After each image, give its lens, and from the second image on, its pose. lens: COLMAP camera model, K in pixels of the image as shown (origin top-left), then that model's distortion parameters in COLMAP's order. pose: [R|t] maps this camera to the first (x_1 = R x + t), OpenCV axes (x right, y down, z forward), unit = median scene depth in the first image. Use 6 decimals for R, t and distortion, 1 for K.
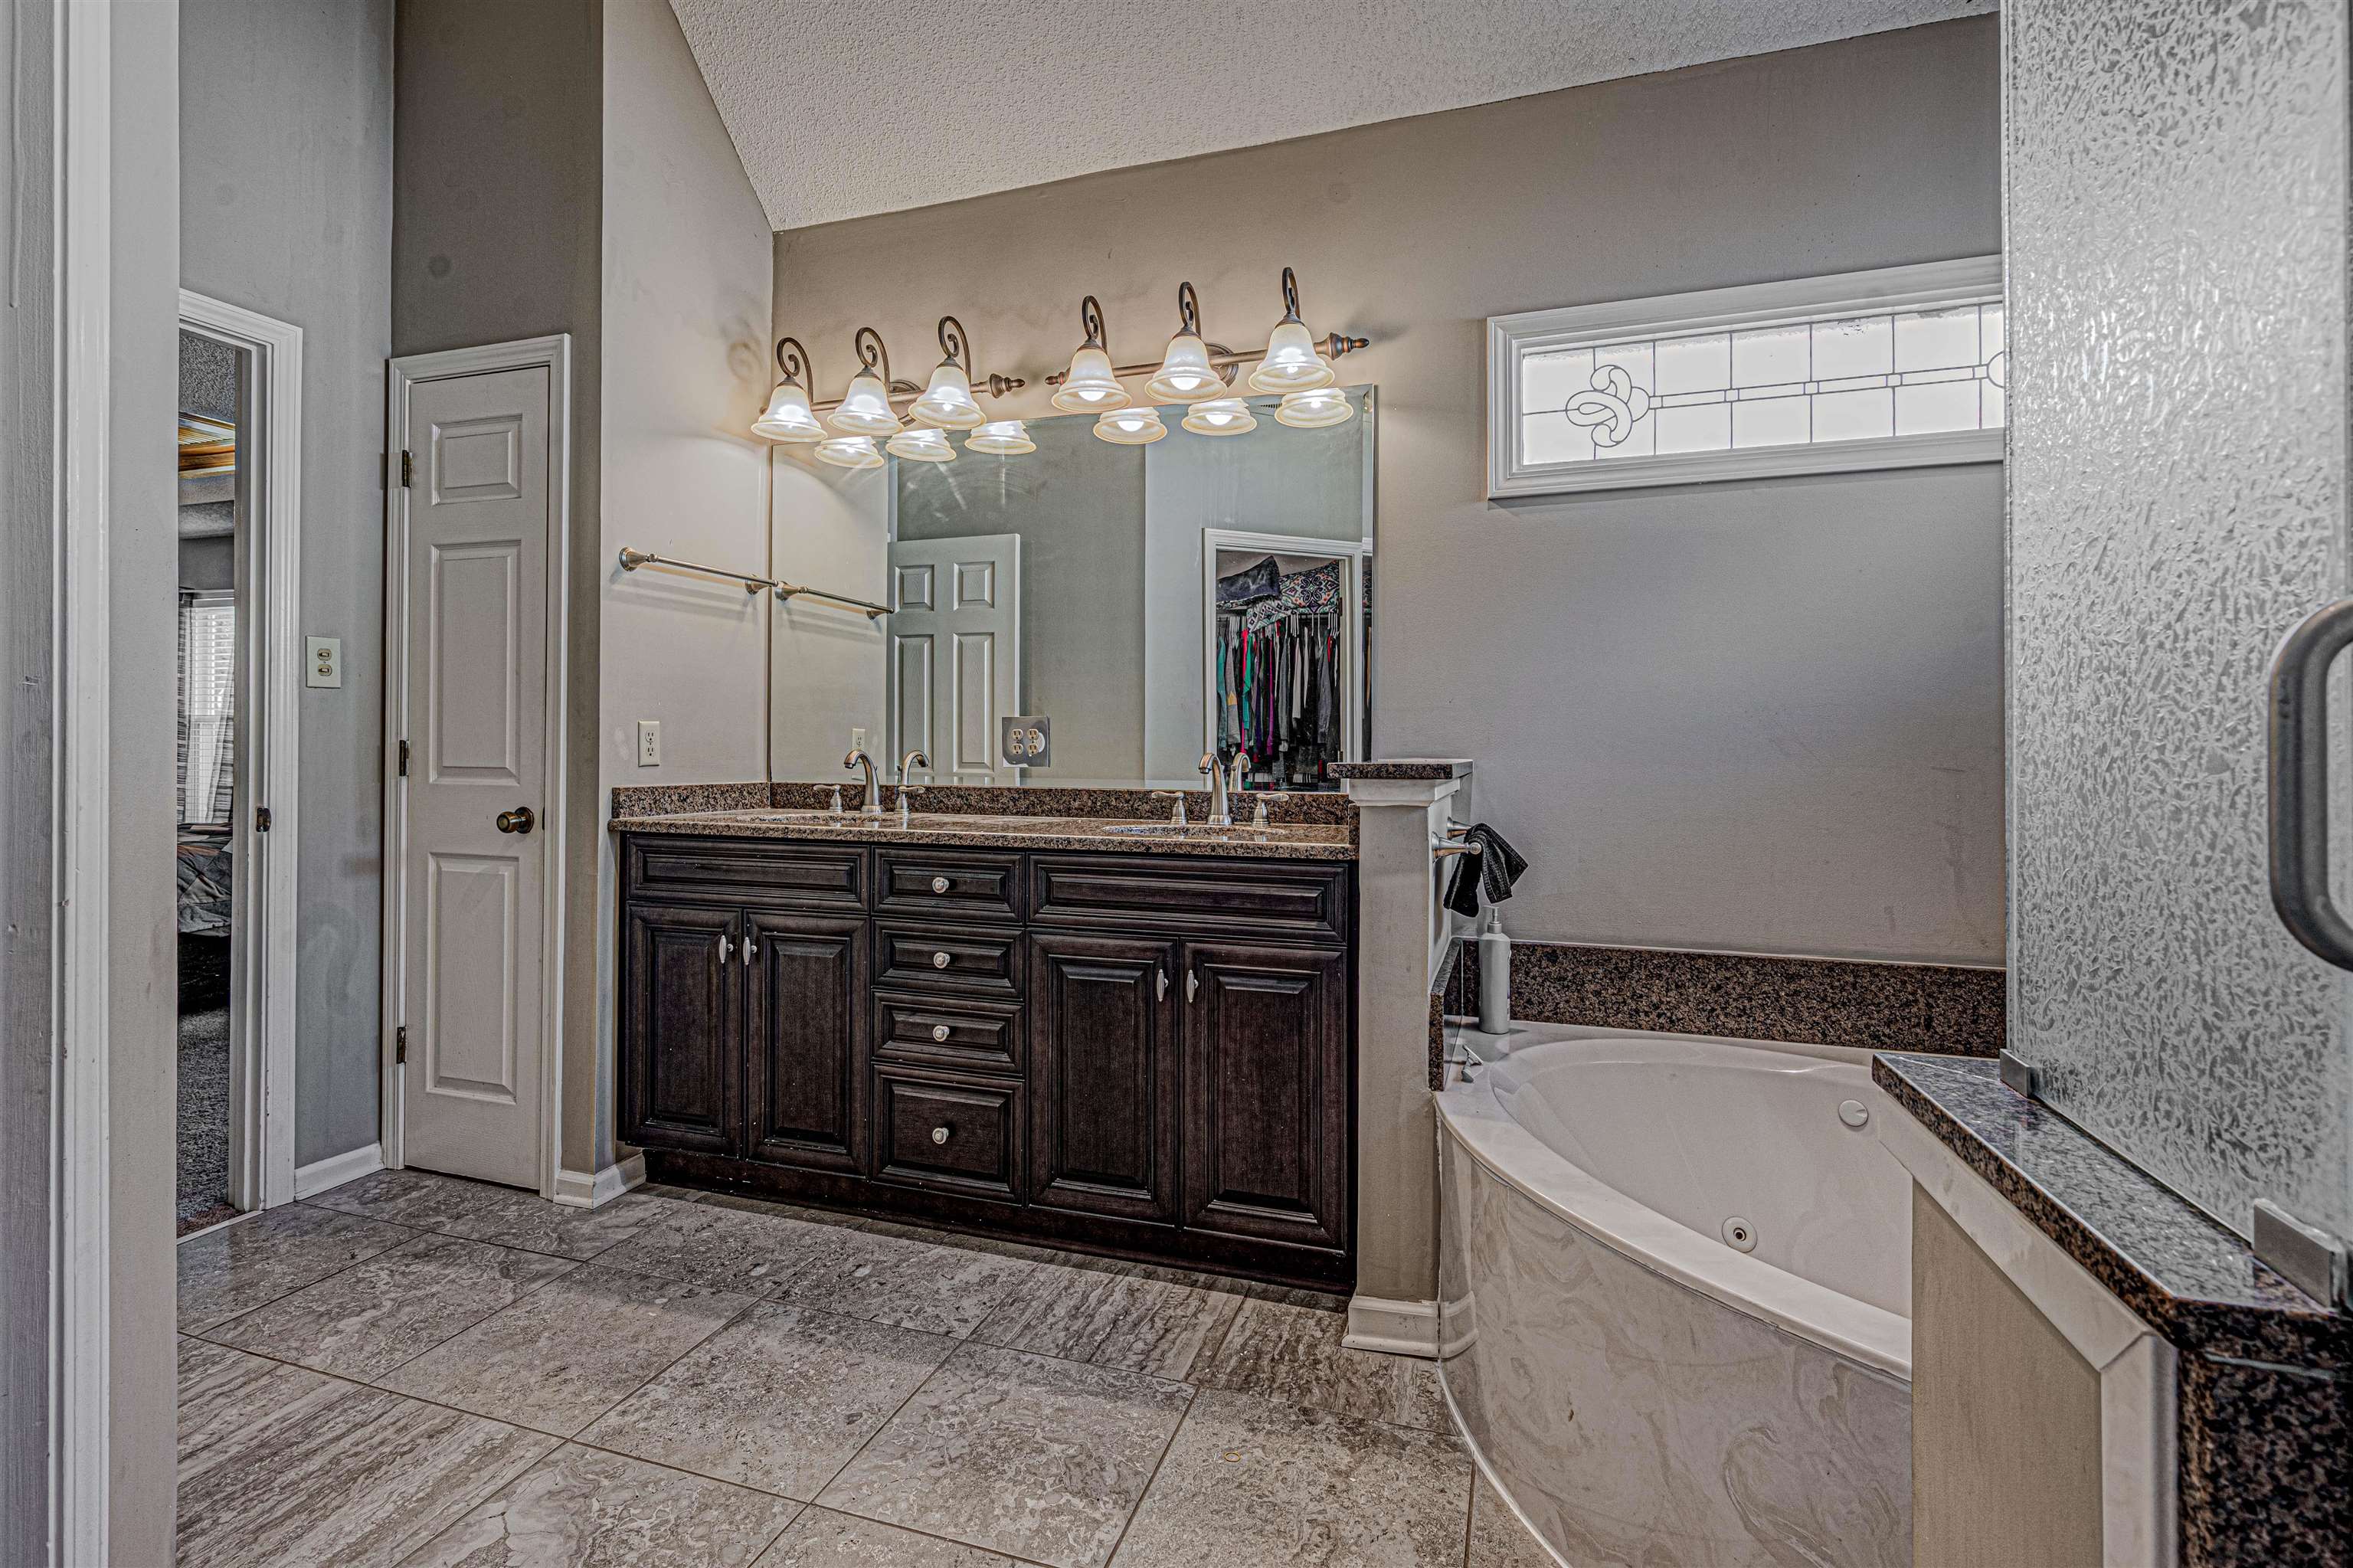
lens RADIAL K [[1046.4, 0, 1183.3], [0, 1046.4, 754.5], [0, 0, 1]] dist [-0.001611, 0.000248]
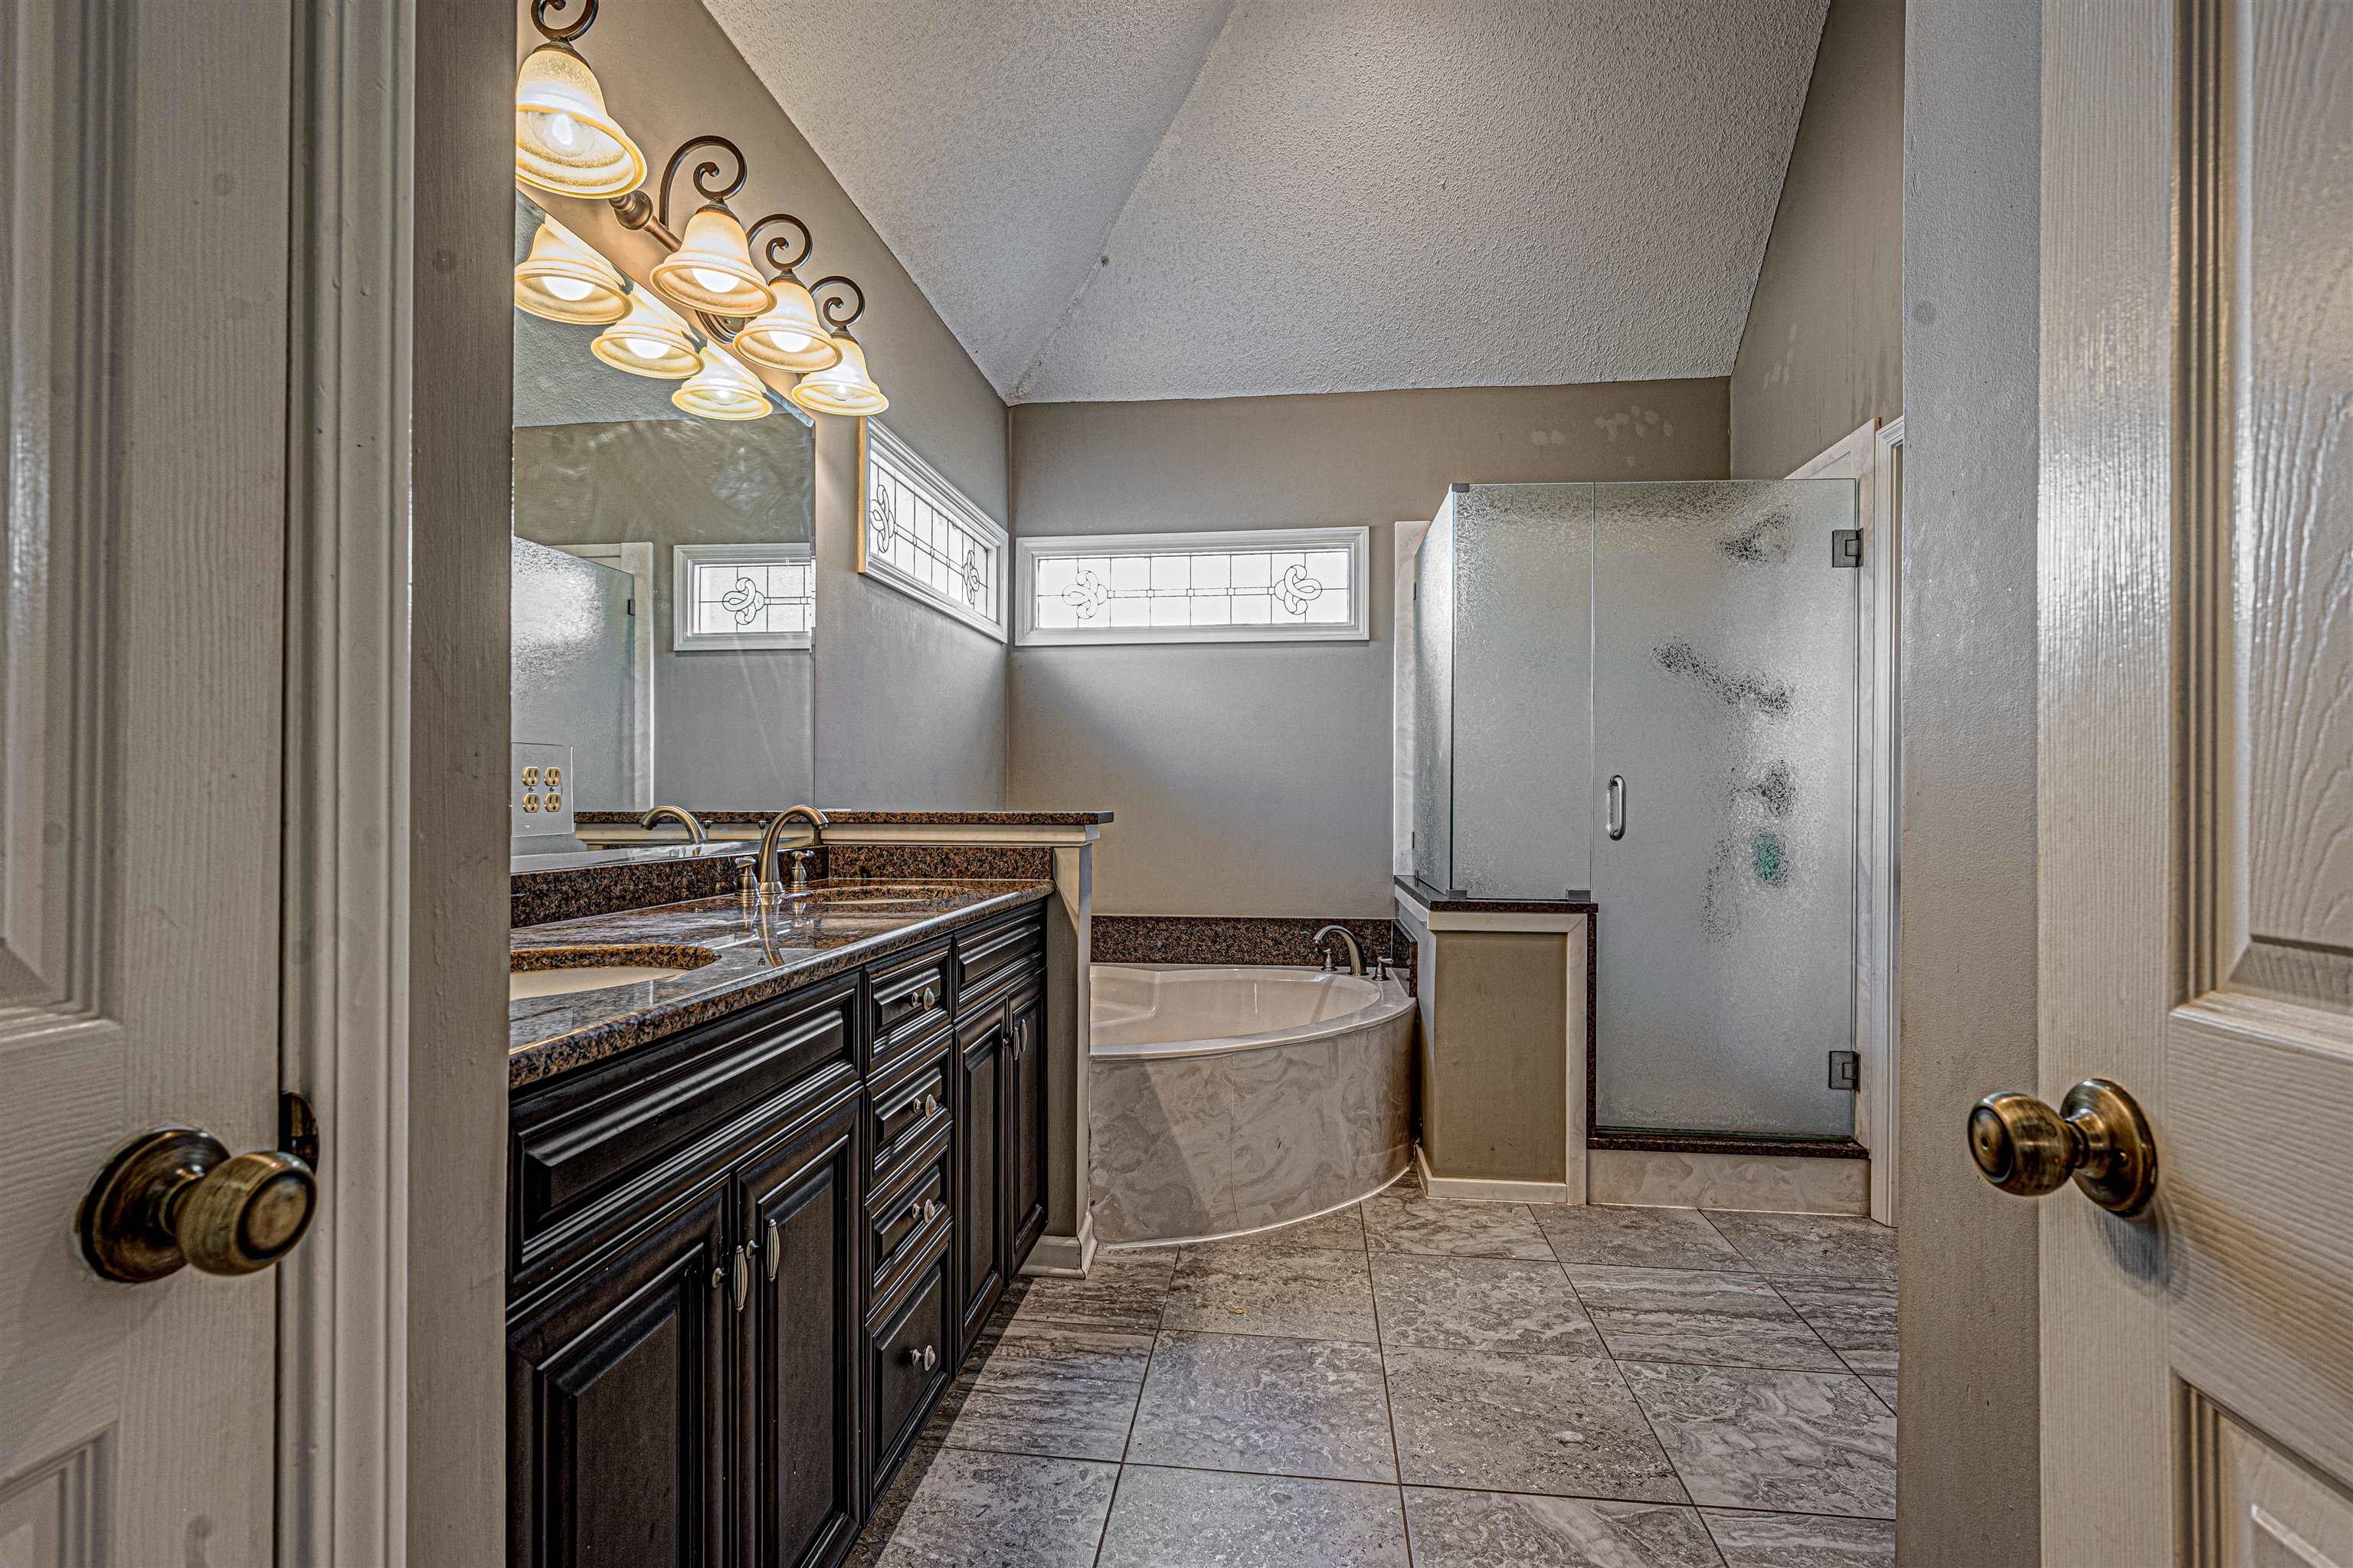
lens RADIAL K [[1073.6, 0, 1176.5], [0, 1073.6, 784.0], [0, 0, 1]] dist [-0.000297, 0.000185]
pose [[-0.173702, -0.001409, 0.984797, -1.076669], [-0.004547, 0.999989, 0.000628, -0.019326], [-0.984788, -0.004368, -0.173706, 1.075932]]
